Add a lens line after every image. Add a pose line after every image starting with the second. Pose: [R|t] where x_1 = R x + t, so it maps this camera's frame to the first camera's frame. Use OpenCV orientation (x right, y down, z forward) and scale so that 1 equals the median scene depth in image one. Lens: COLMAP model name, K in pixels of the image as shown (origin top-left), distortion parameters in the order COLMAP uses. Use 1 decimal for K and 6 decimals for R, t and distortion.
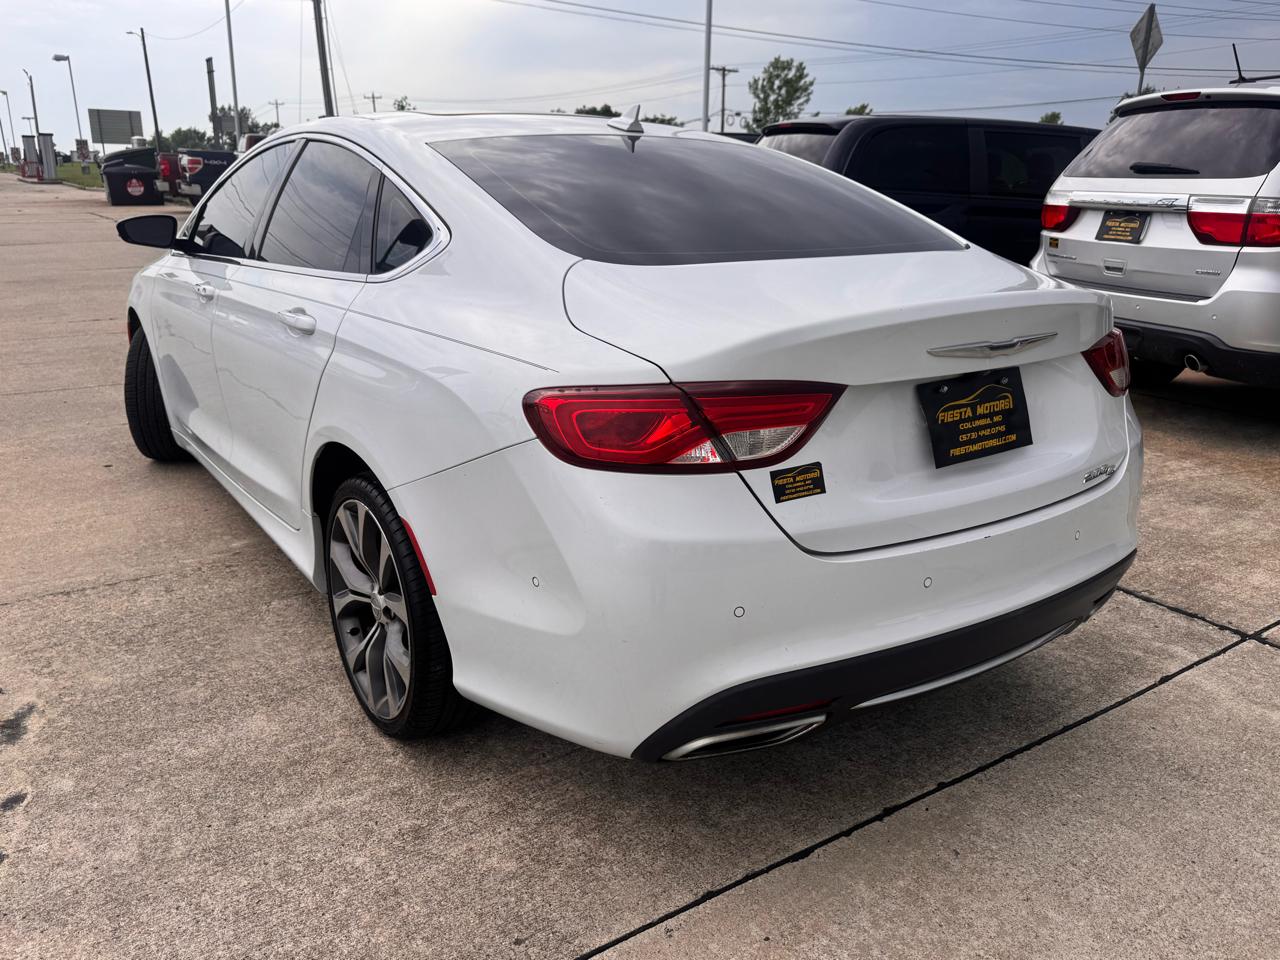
lens RADIAL K [[986.1, 0, 645.9], [0, 986.1, 489.1], [0, 0, 1]] dist [0.033698, -0.044068]
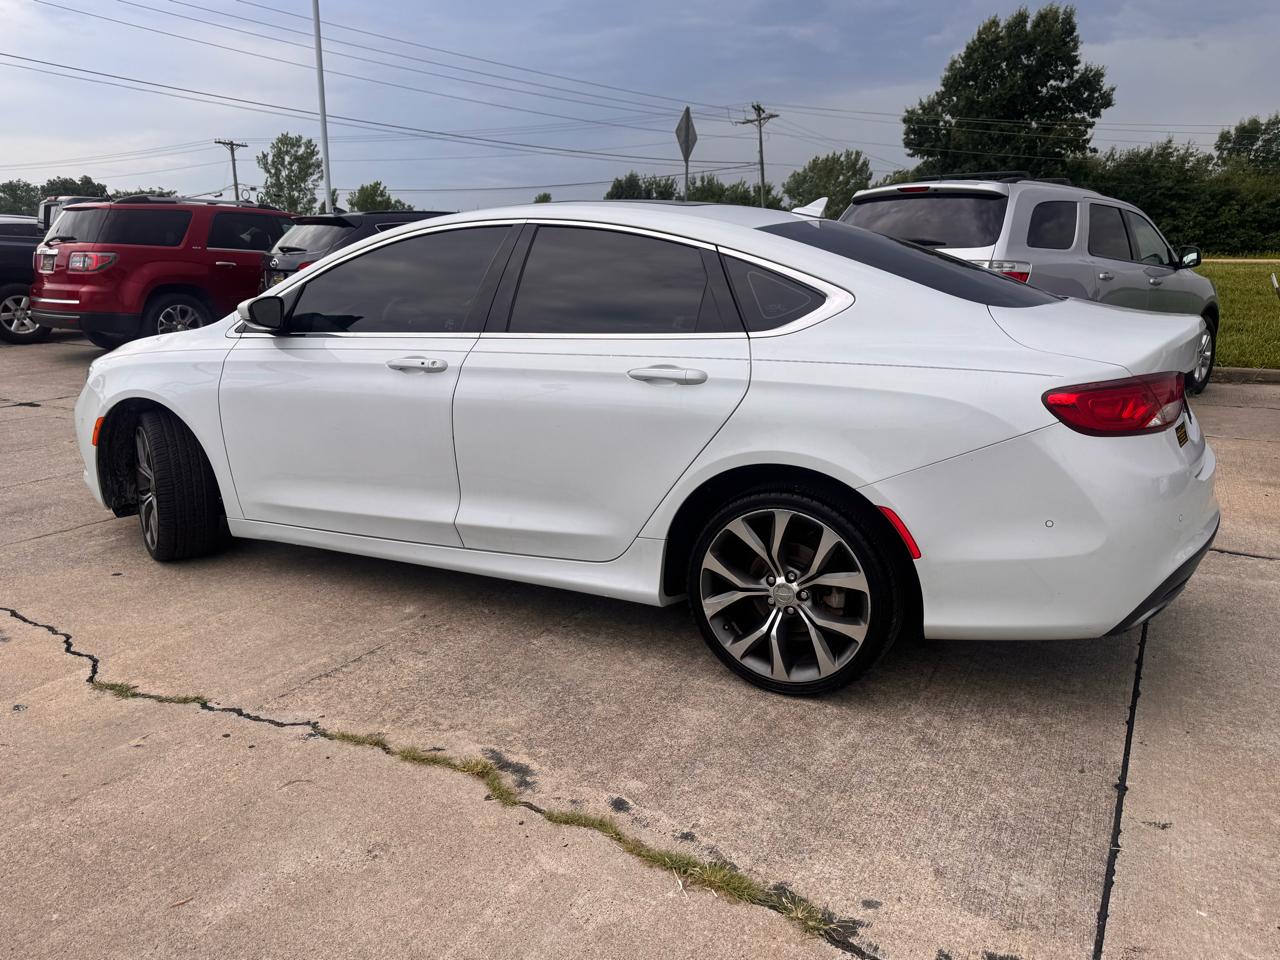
lens RADIAL K [[986.1, 0, 644.2], [0, 986.1, 480.4], [0, 0, 1]] dist [0.033698, -0.044068]
pose [[0.889592, -0.115355, 0.441949, -0.940334], [0.149326, 0.987864, -0.042728, 0.005038], [-0.431657, 0.104005, 0.896022, -0.042391]]
